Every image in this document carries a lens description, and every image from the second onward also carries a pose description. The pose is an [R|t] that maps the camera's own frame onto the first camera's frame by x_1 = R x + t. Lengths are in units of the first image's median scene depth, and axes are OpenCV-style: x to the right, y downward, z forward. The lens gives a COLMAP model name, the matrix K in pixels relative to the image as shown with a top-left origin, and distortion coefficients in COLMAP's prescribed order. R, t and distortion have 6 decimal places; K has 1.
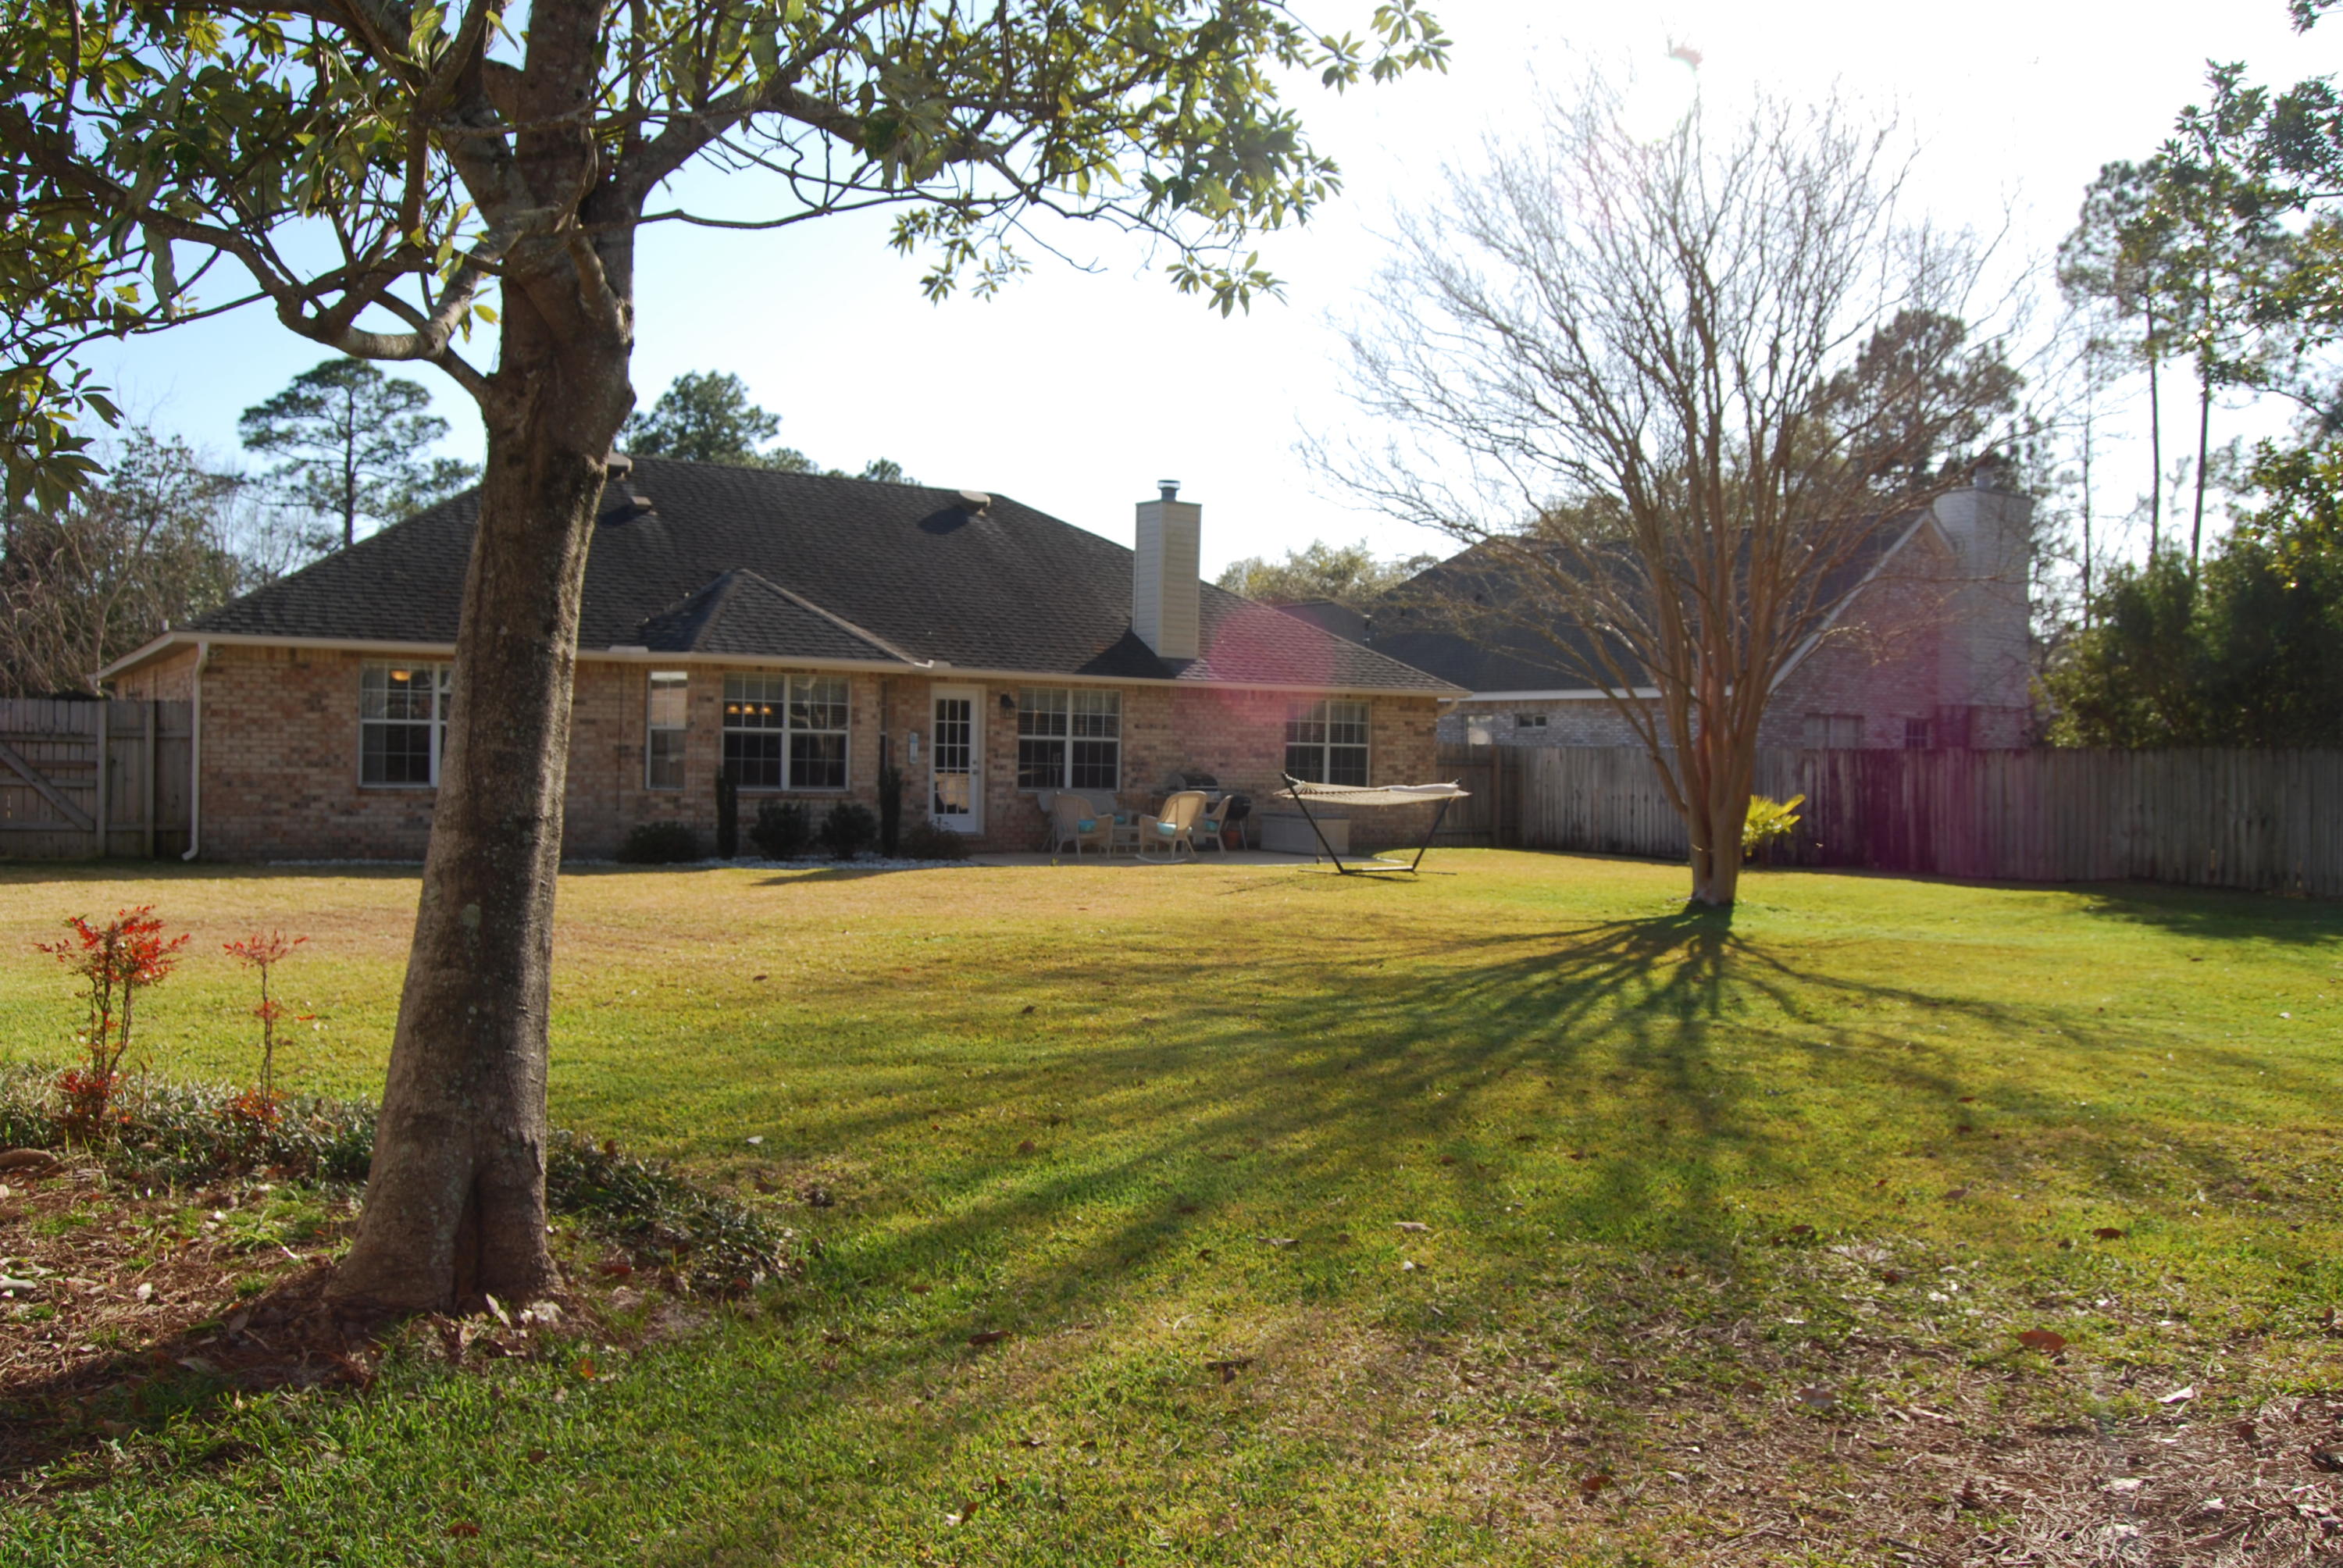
lens RADIAL K [[1848.9, 0, 1180.3], [0, 1848.9, 786.4], [0, 0, 1]] dist [-0.094159, 0.040982]
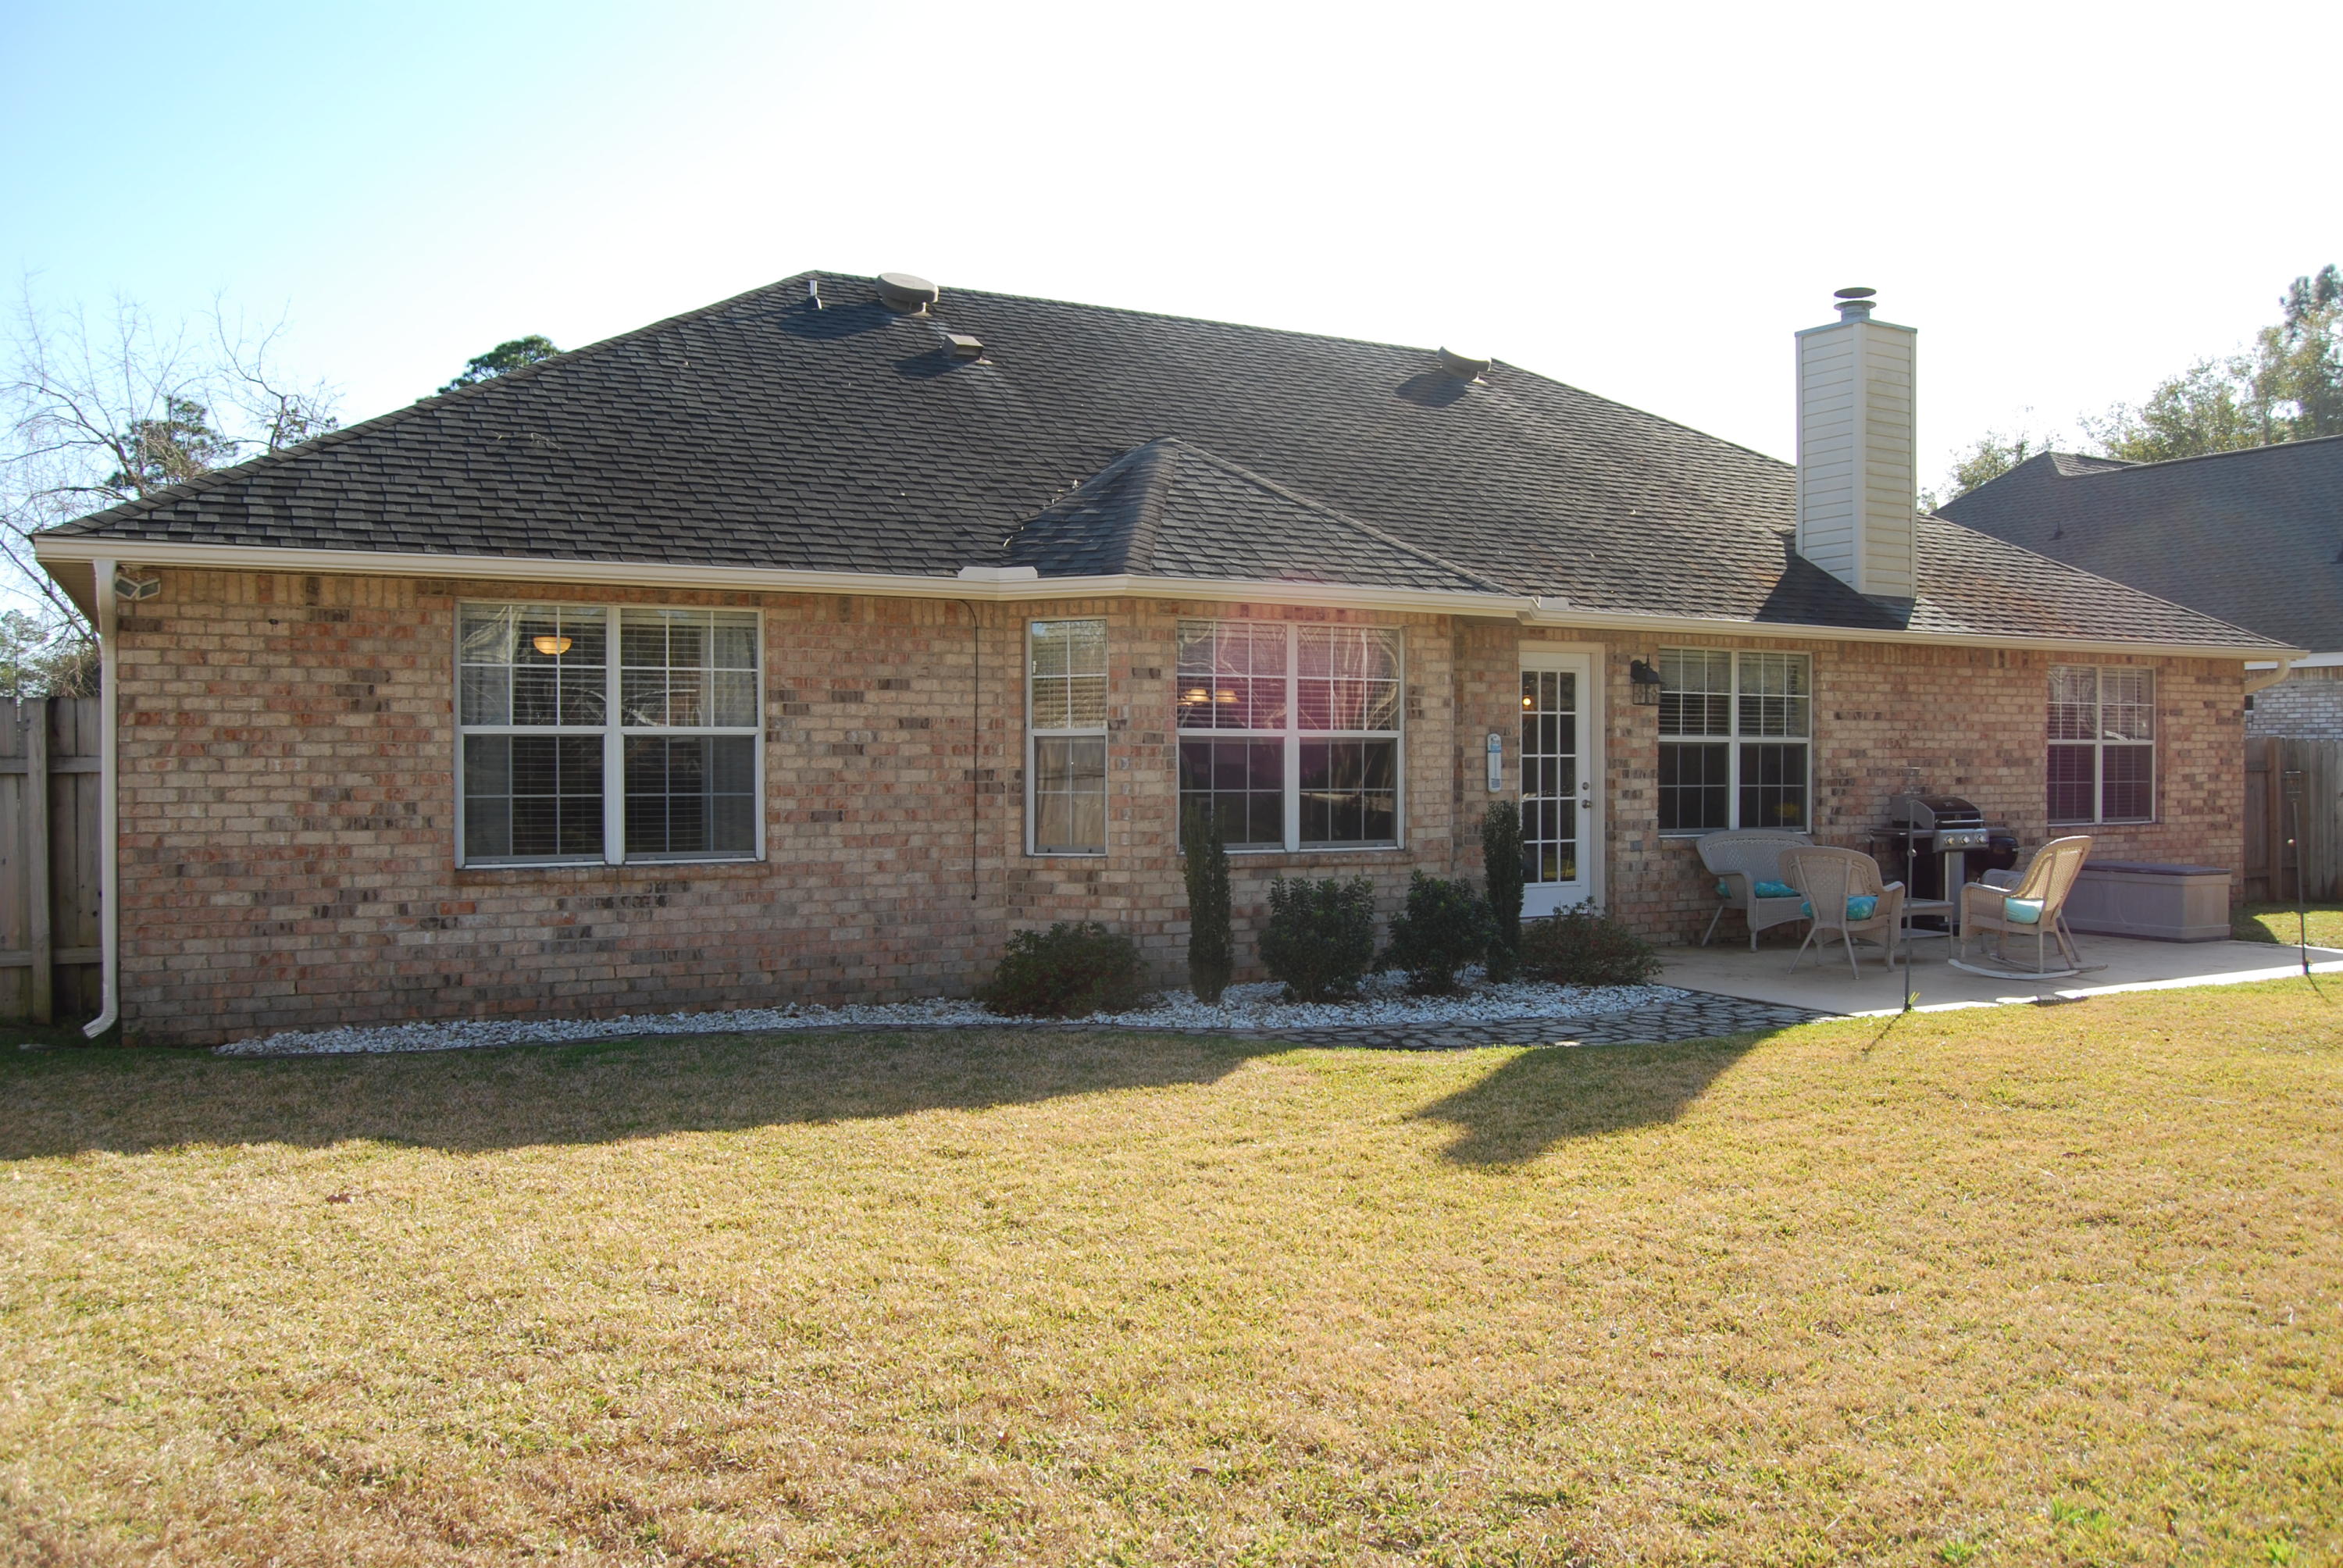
lens RADIAL K [[1845.1, 0, 1154.1], [0, 1845.1, 785.7], [0, 0, 1]] dist [-0.070809, 0.010787]
pose [[0.993533, -0.019630, -0.111834, -0.177764], [0.019028, 0.999798, -0.006450, -0.012114], [0.111939, 0.004281, 0.993706, 0.446343]]
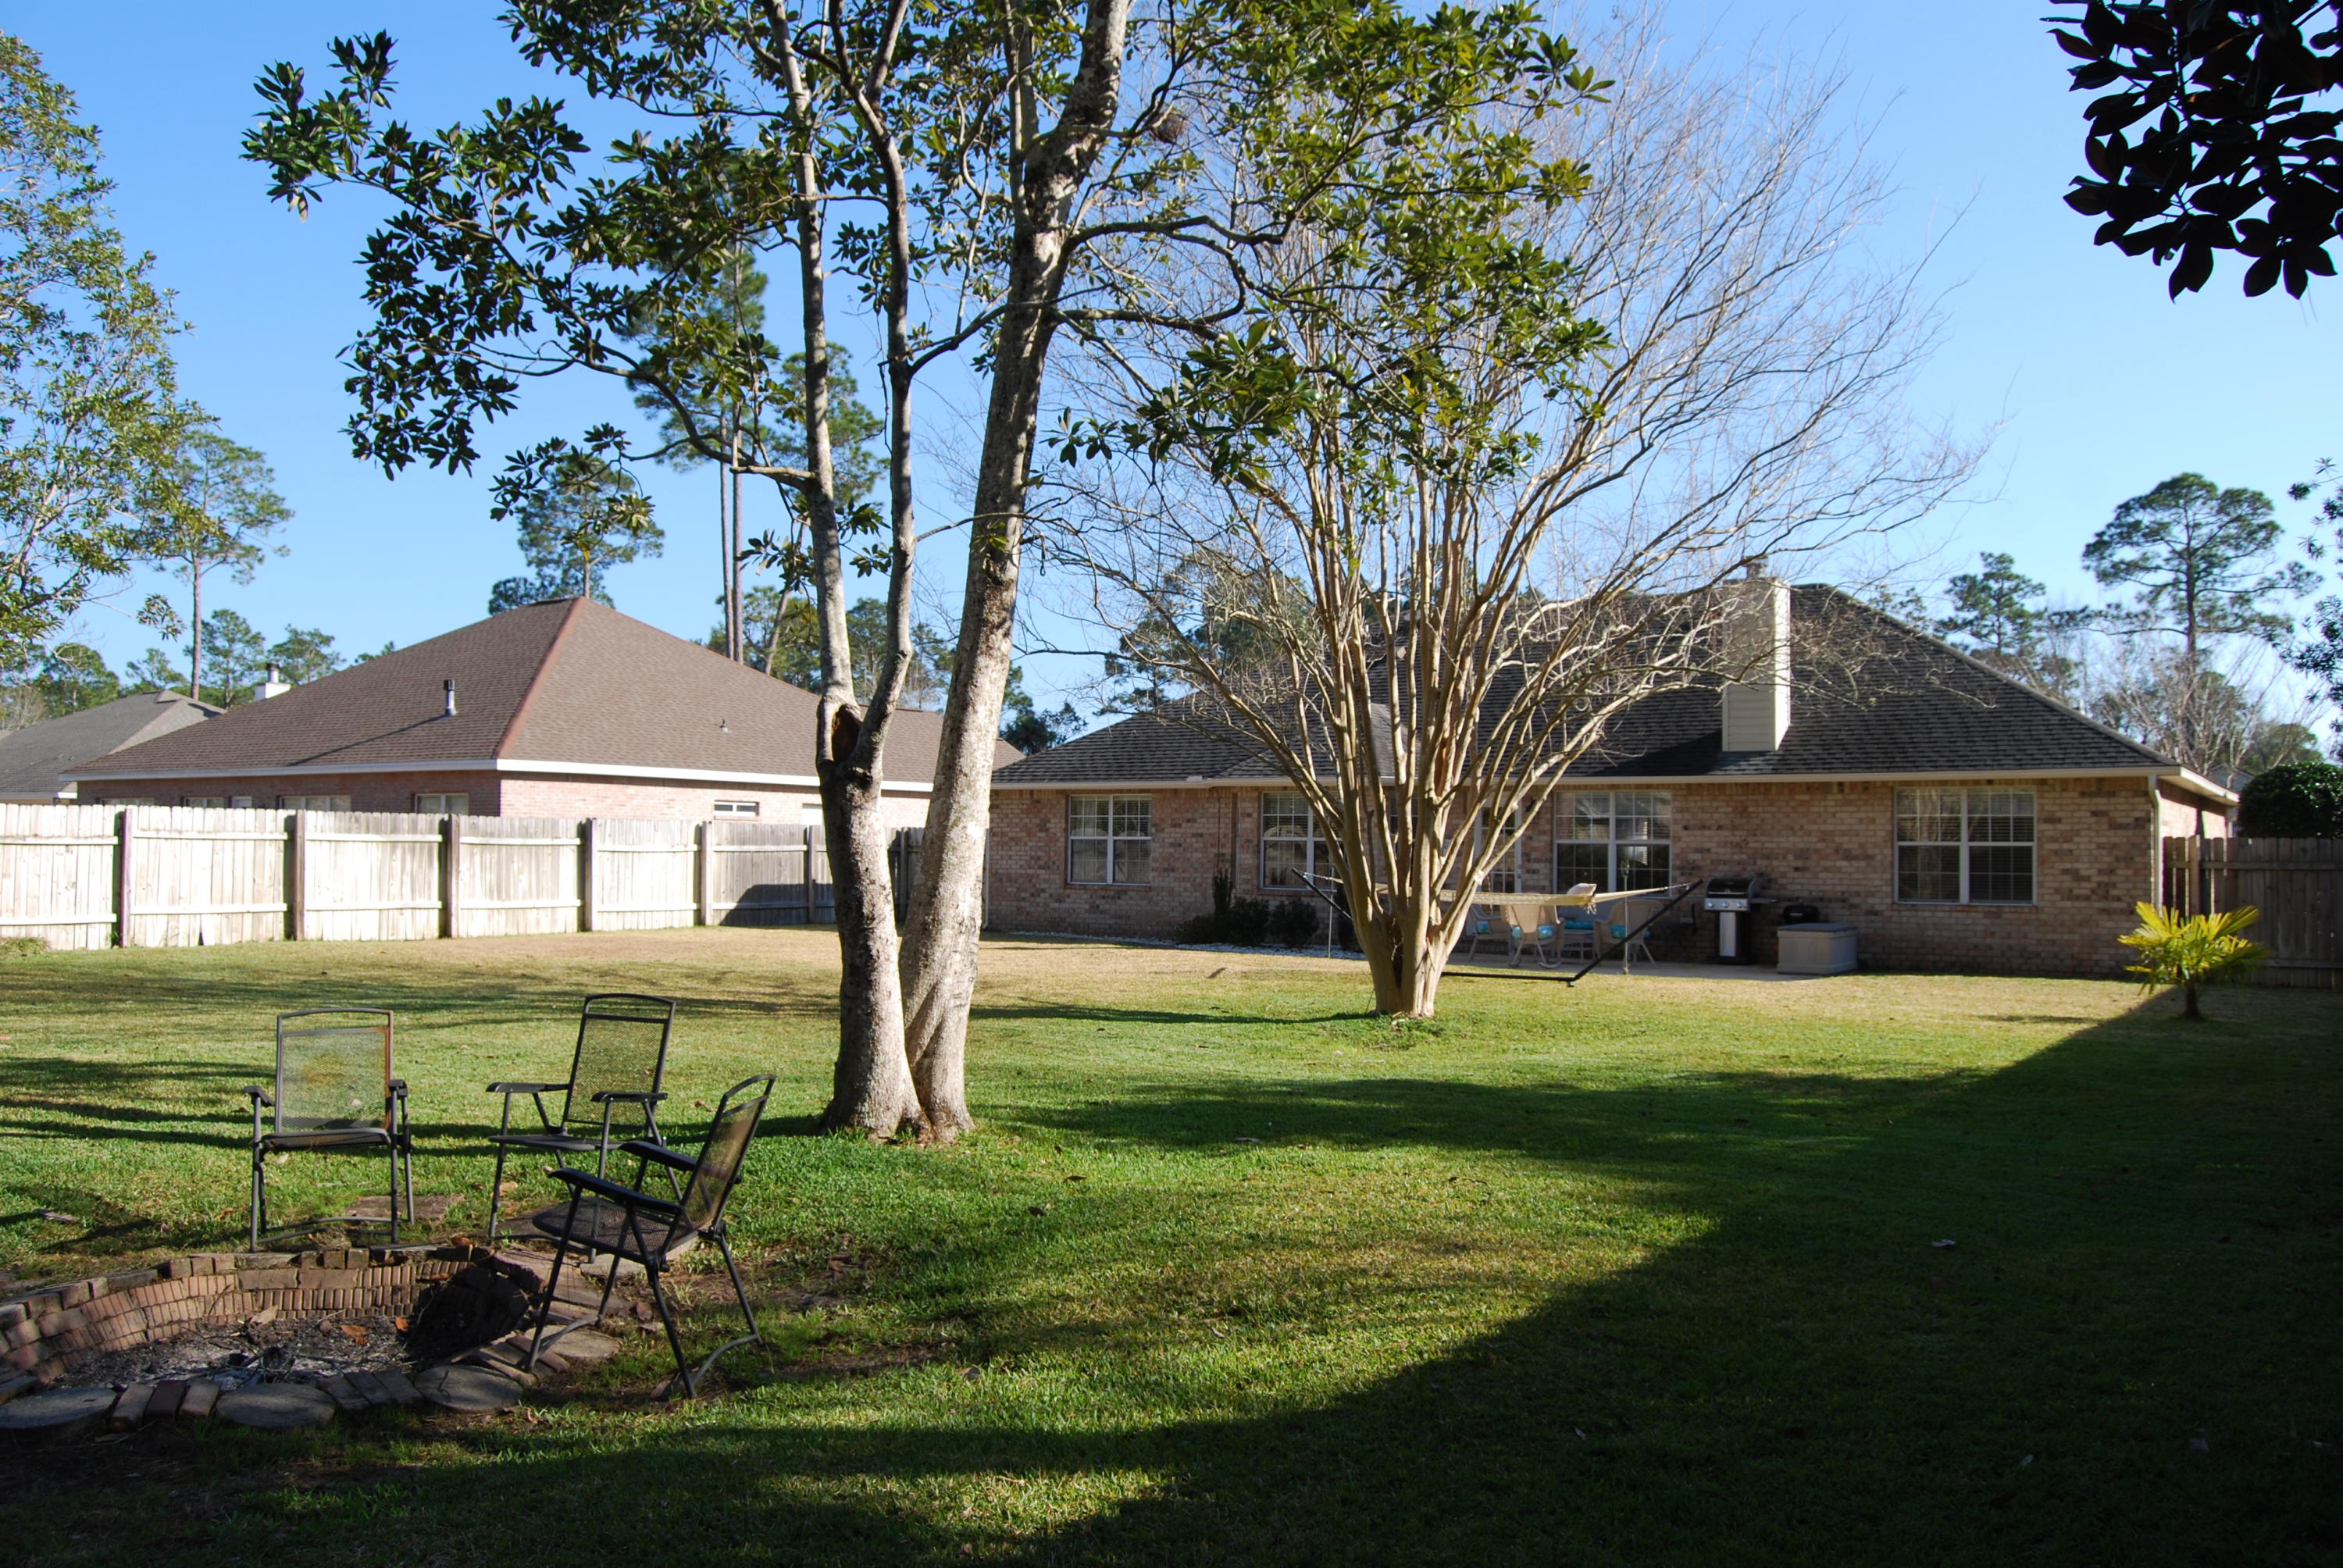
lens RADIAL K [[1820.1, 0, 1173.7], [0, 1820.1, 788.0], [0, 0, 1]] dist [0.000298, 0.001531]
pose [[0.375666, -0.047748, -0.925524, 0.778113], [-0.021413, 0.997958, -0.060176, 0.009218], [0.926508, 0.042425, 0.373877, 0.430804]]
